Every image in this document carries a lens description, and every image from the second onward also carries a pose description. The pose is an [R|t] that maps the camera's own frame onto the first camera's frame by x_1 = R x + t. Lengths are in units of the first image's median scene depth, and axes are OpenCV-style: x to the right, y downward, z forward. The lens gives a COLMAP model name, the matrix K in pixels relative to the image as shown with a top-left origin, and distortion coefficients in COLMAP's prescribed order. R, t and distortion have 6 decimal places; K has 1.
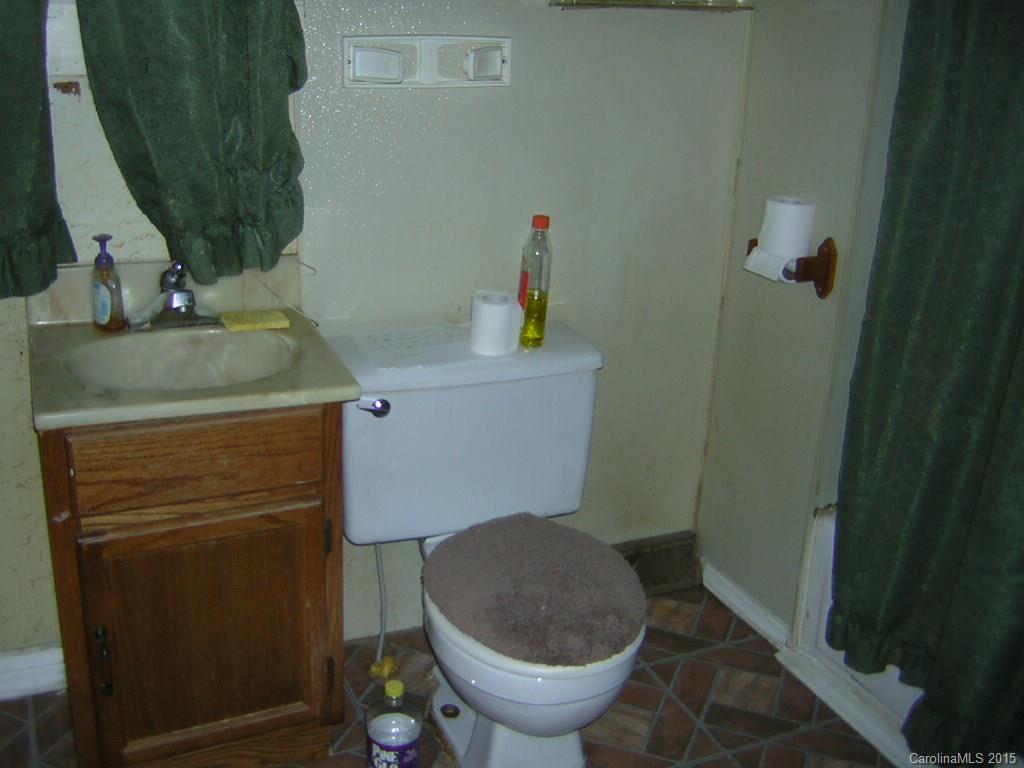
lens RADIAL K [[1085.5, 0, 510.9], [0, 1085.5, 383.0], [0, 0, 1]] dist [-0.080136, 0.000000]
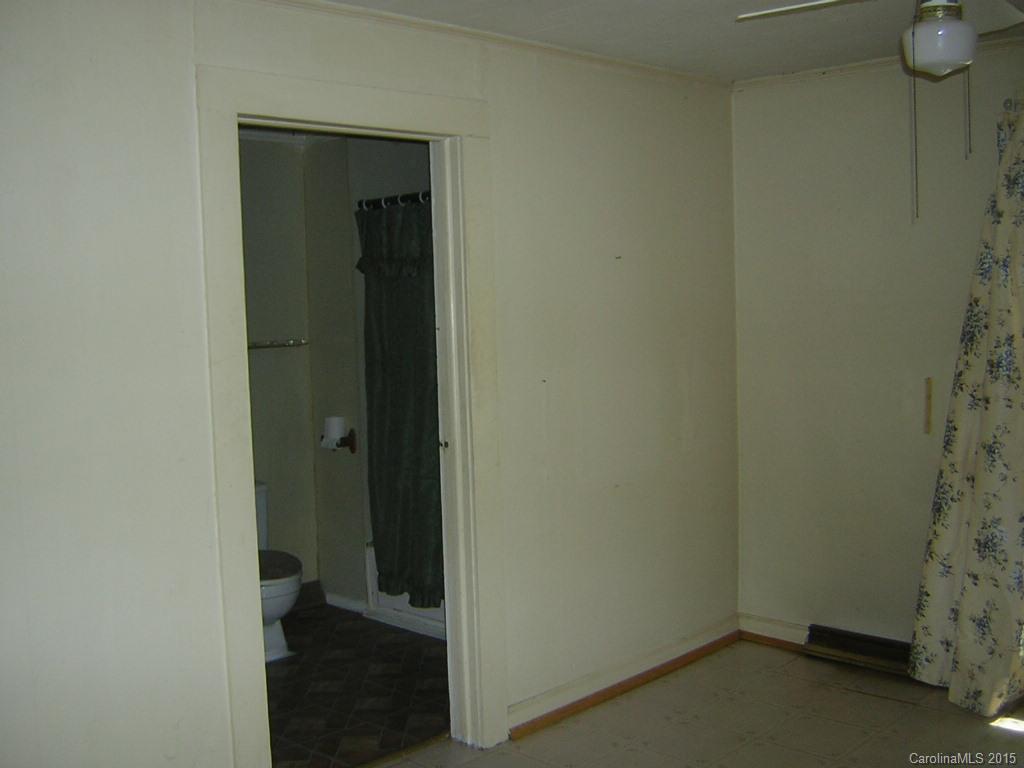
lens RADIAL K [[1085.5, 0, 511.7], [0, 1085.5, 384.4], [0, 0, 1]] dist [-0.080136, 0.000000]
pose [[0.927813, -0.091517, 0.361647, -0.259240], [0.190026, 0.950183, -0.247066, 0.456547], [-0.321020, 0.297954, 0.898983, -1.404325]]
